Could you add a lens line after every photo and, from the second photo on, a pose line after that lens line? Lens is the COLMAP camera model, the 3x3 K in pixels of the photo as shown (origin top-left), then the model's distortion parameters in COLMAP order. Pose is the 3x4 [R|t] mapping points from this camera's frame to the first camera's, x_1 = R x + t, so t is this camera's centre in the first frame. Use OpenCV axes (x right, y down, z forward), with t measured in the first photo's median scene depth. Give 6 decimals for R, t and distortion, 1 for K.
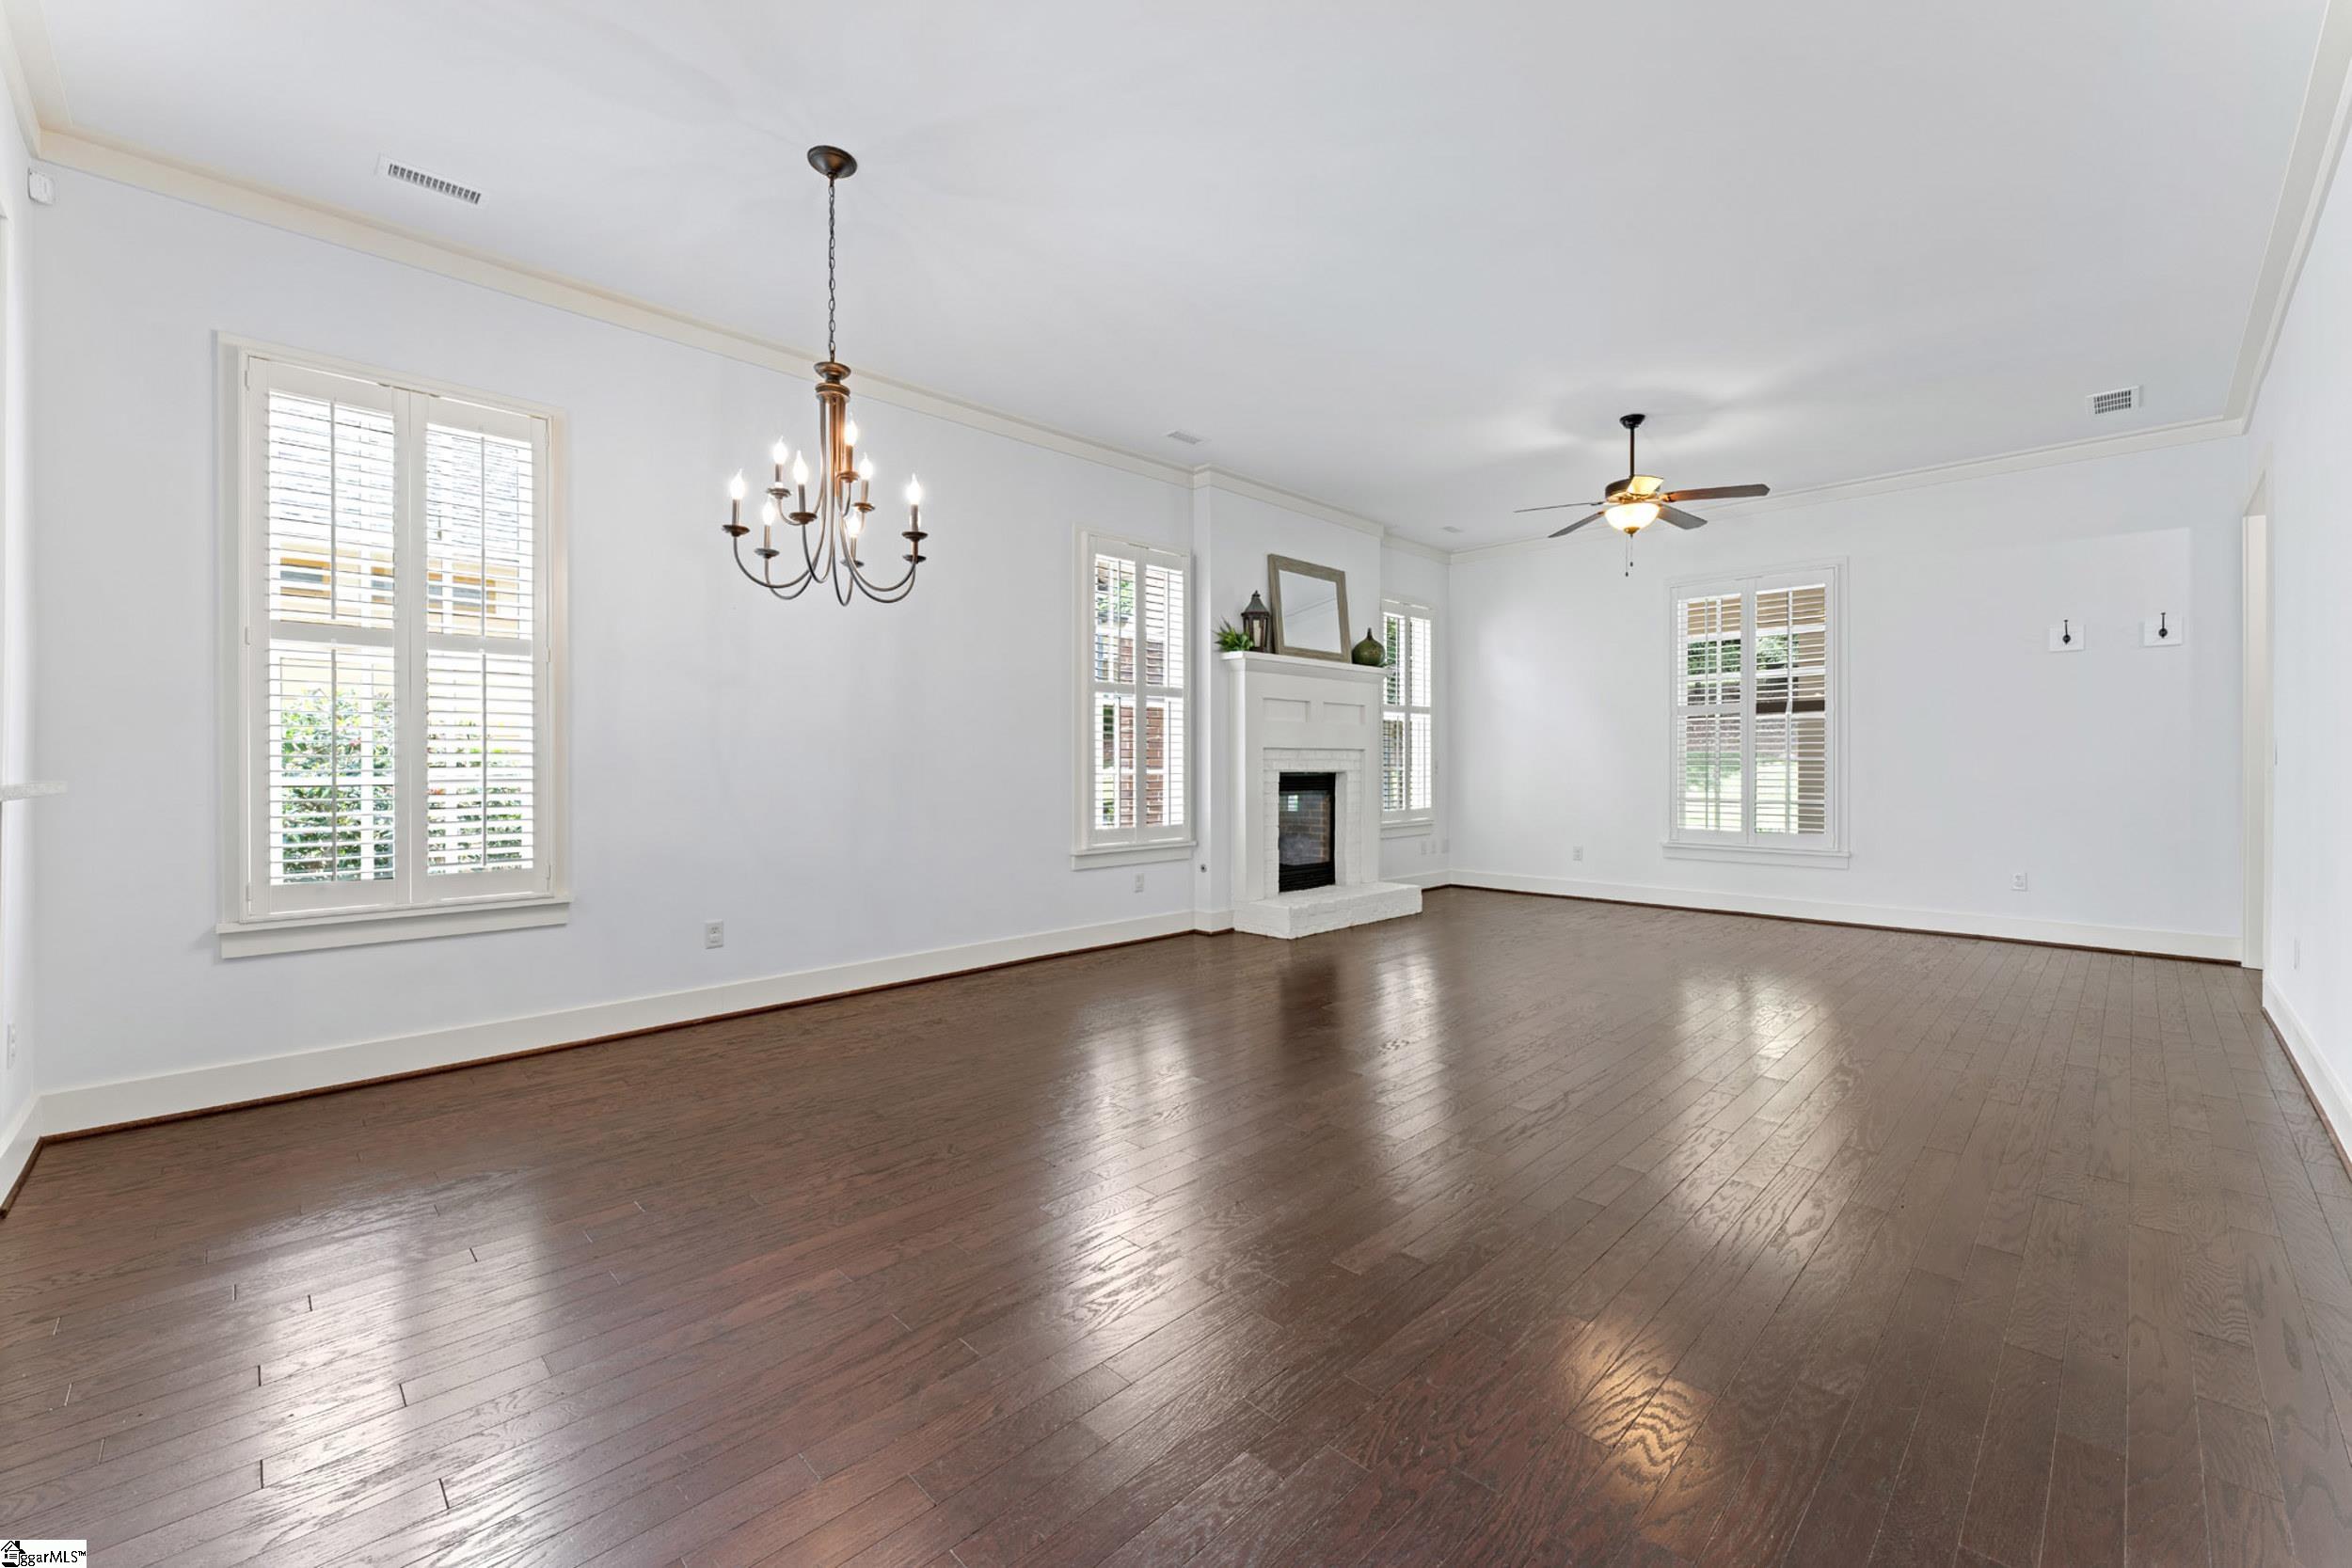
lens RADIAL K [[949.4, 0, 1155.4], [0, 949.4, 765.7], [0, 0, 1]] dist [0.001456, 0.000110]
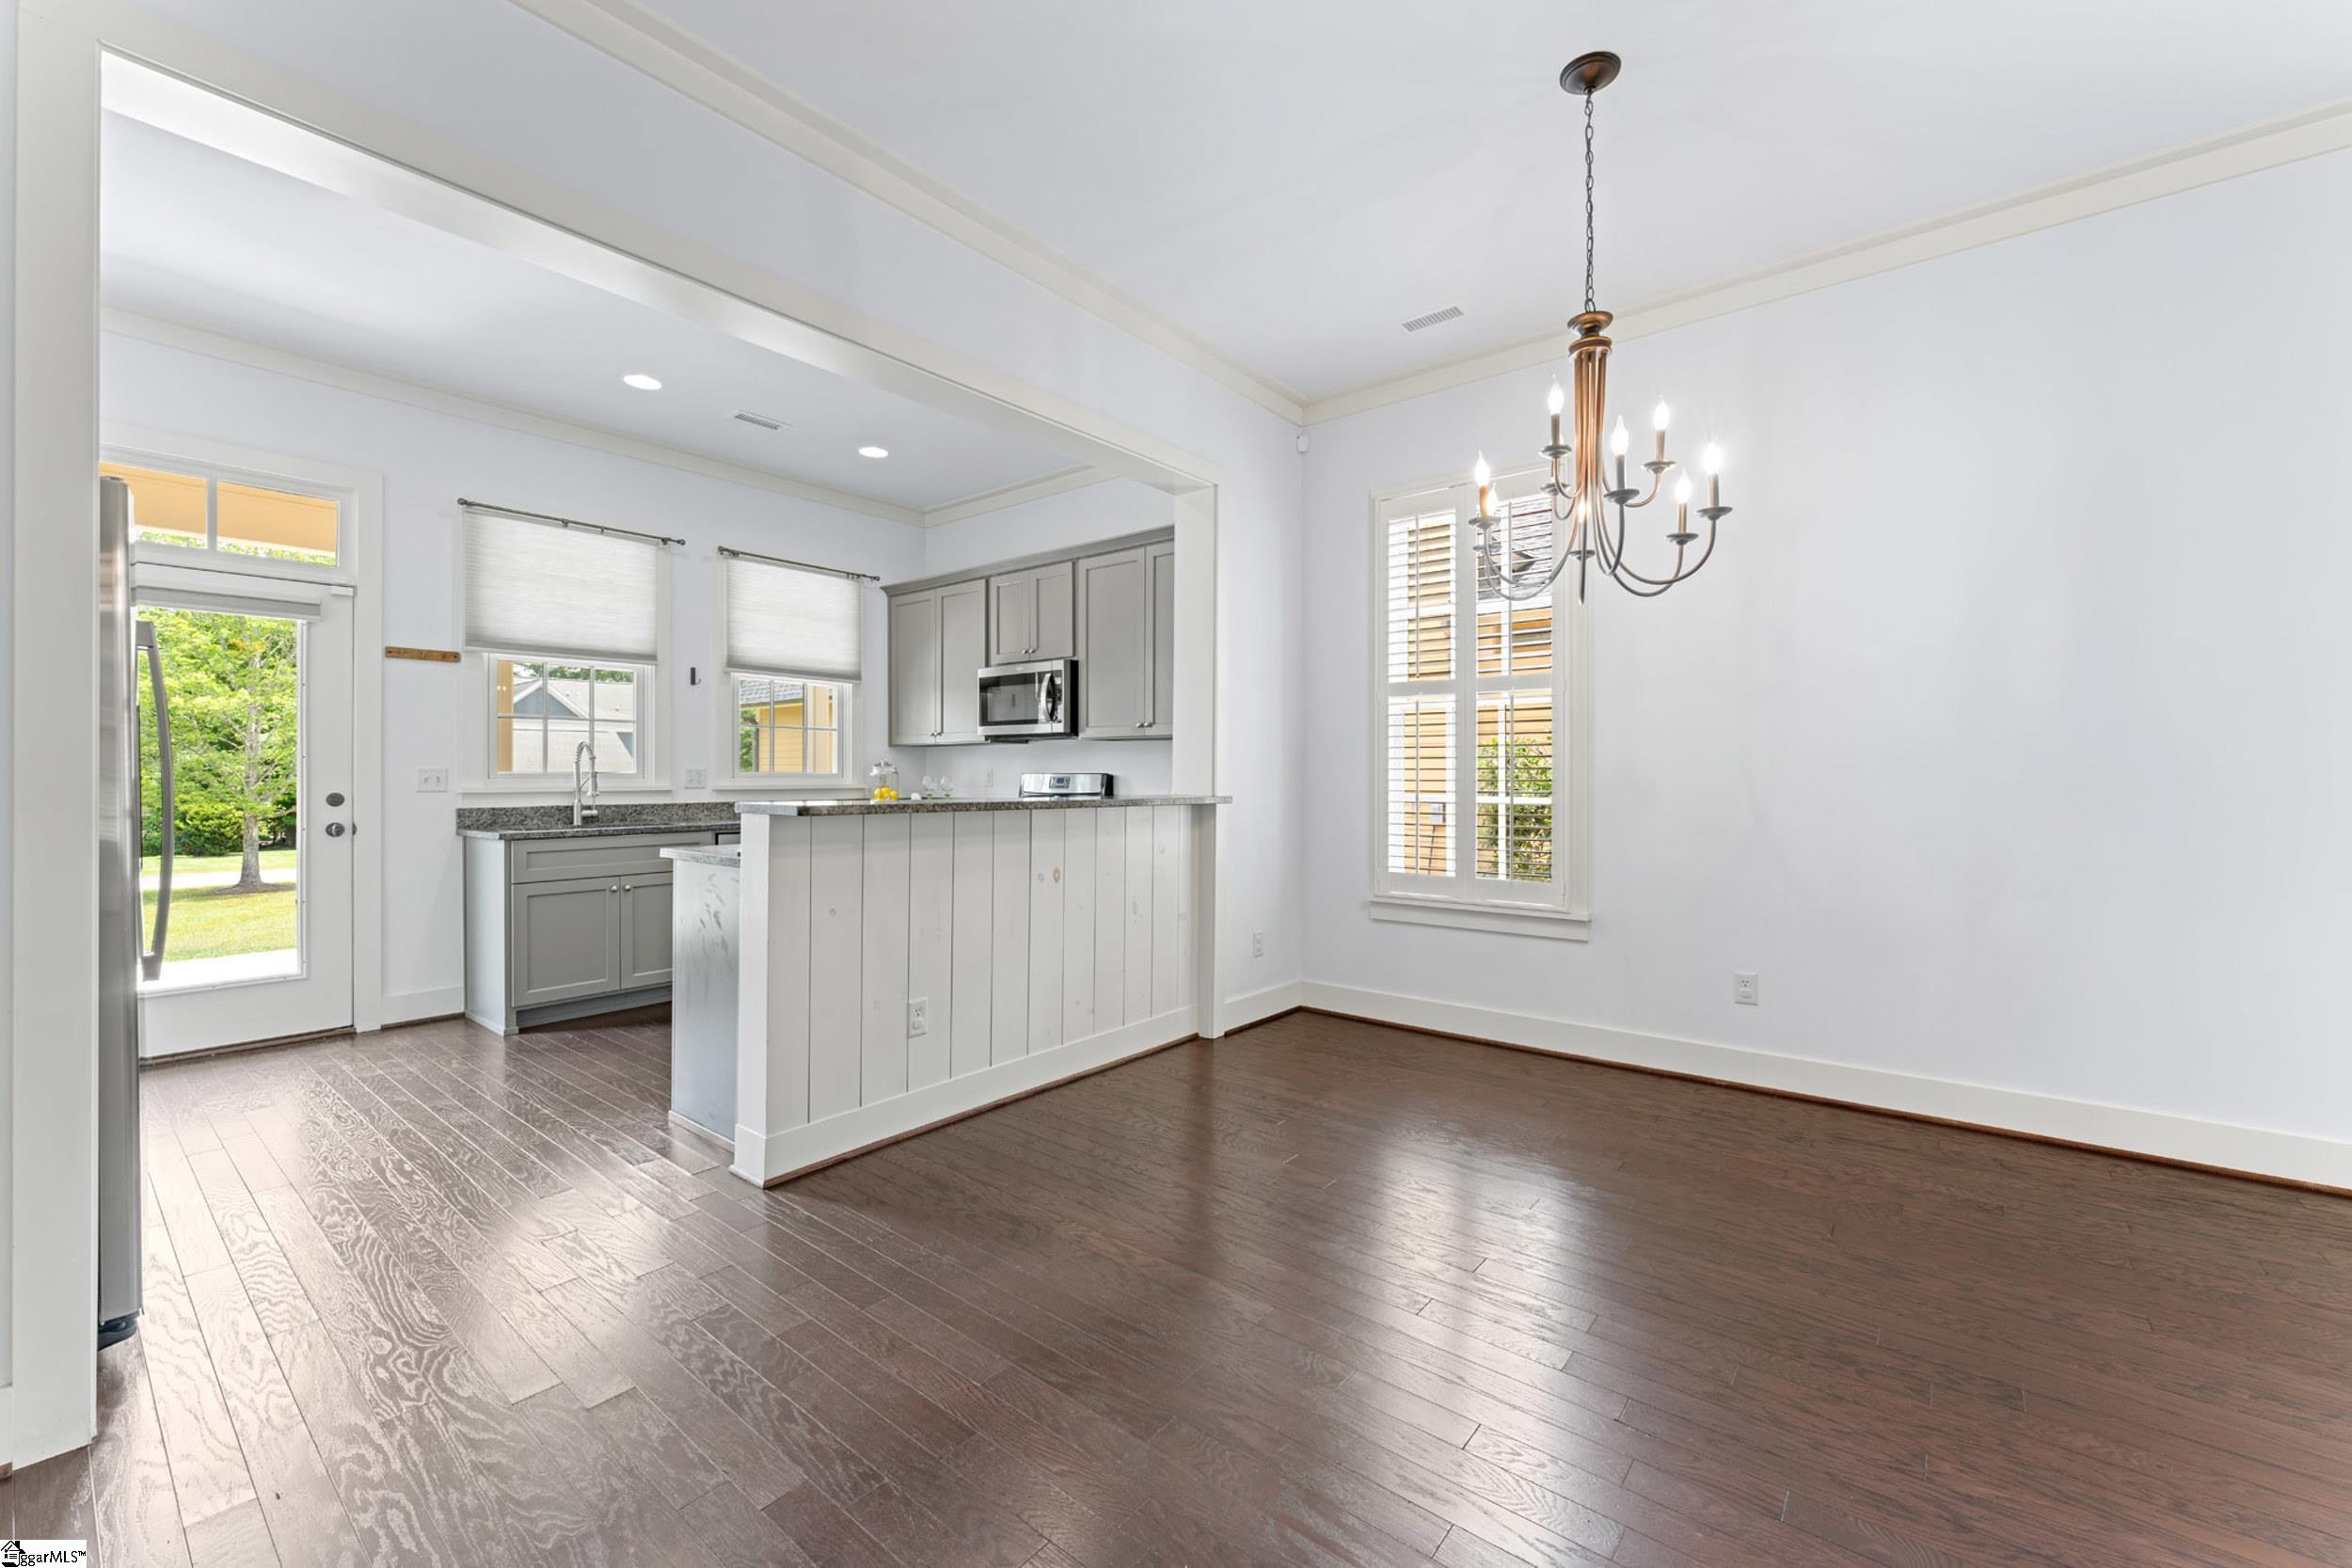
lens RADIAL K [[944.1, 0, 1171.8], [0, 944.1, 776.3], [0, 0, 1]] dist [-0.000089, -0.000085]
pose [[0.118772, 0.002396, -0.992919, 0.211332], [-0.002714, 0.999994, 0.002089, -0.009086], [0.992918, 0.002447, 0.118778, 0.258175]]
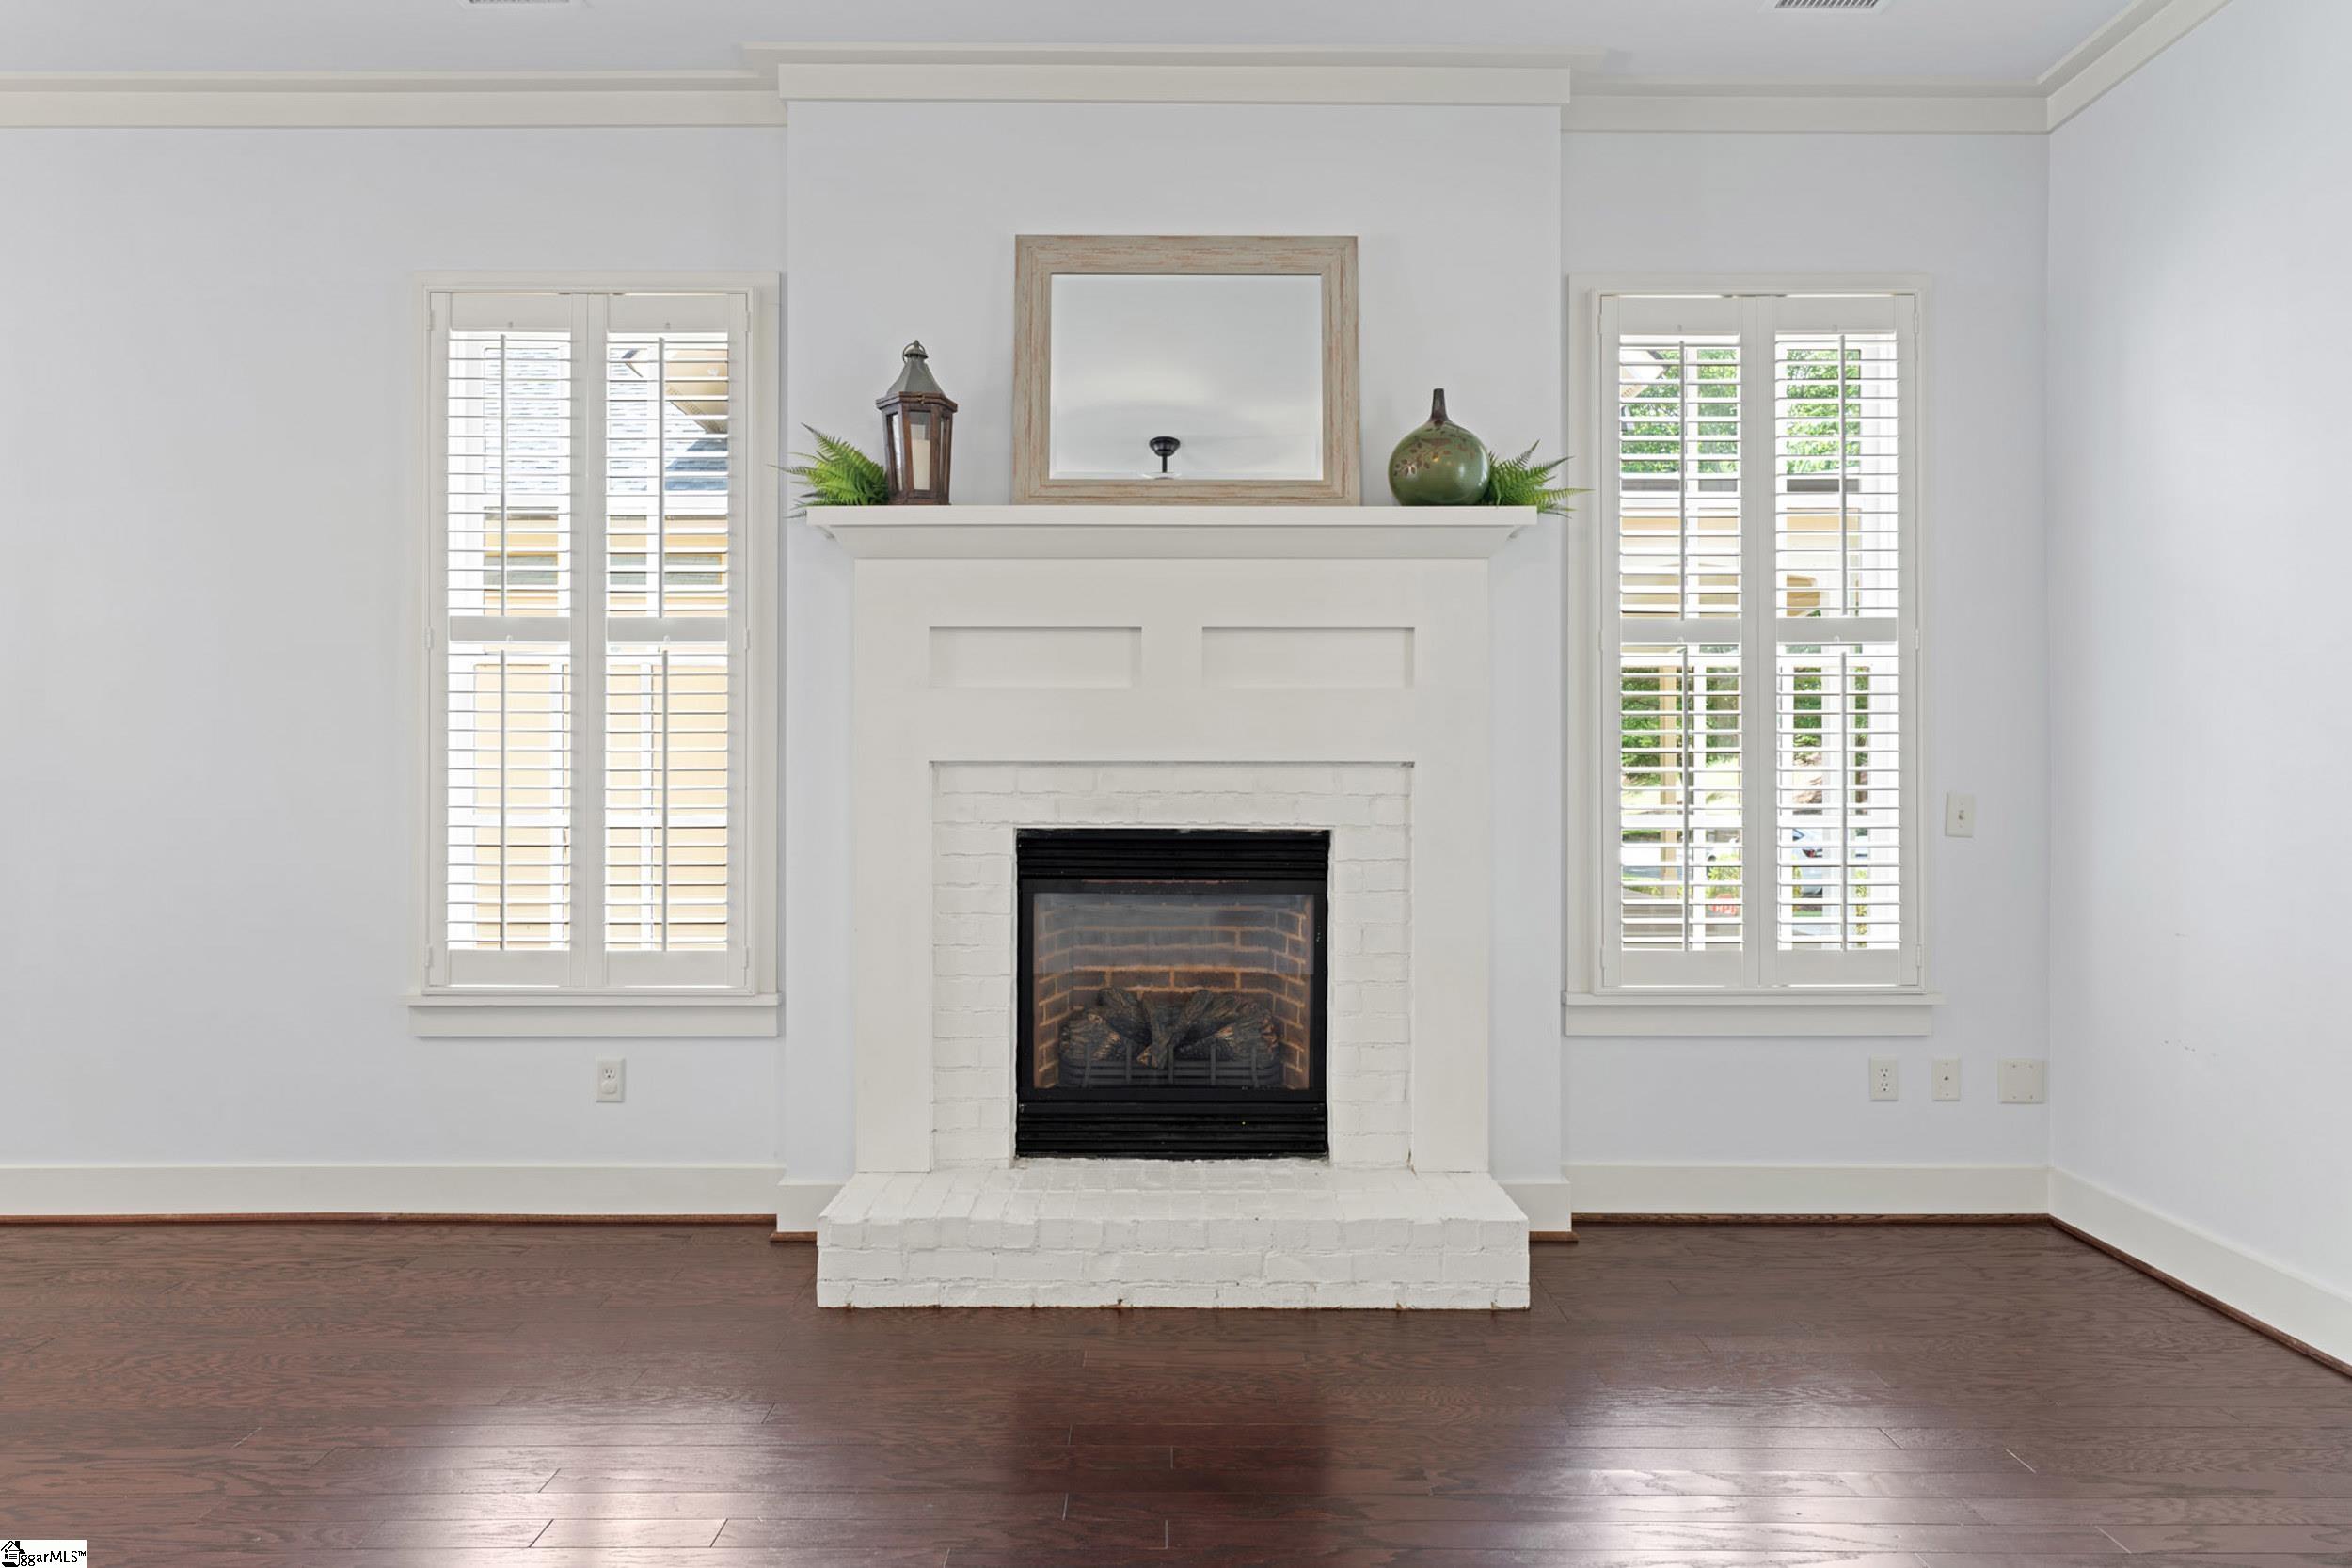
lens RADIAL K [[1396.3, 0, 1179.6], [0, 1396.3, 773.3], [0, 0, 1]] dist [-0.001943, 0.000156]
pose [[0.722136, -0.000469, -0.691751, 0.572326], [-0.004004, 0.999980, -0.004858, -0.012686], [0.691739, 0.006278, 0.722120, 0.685775]]
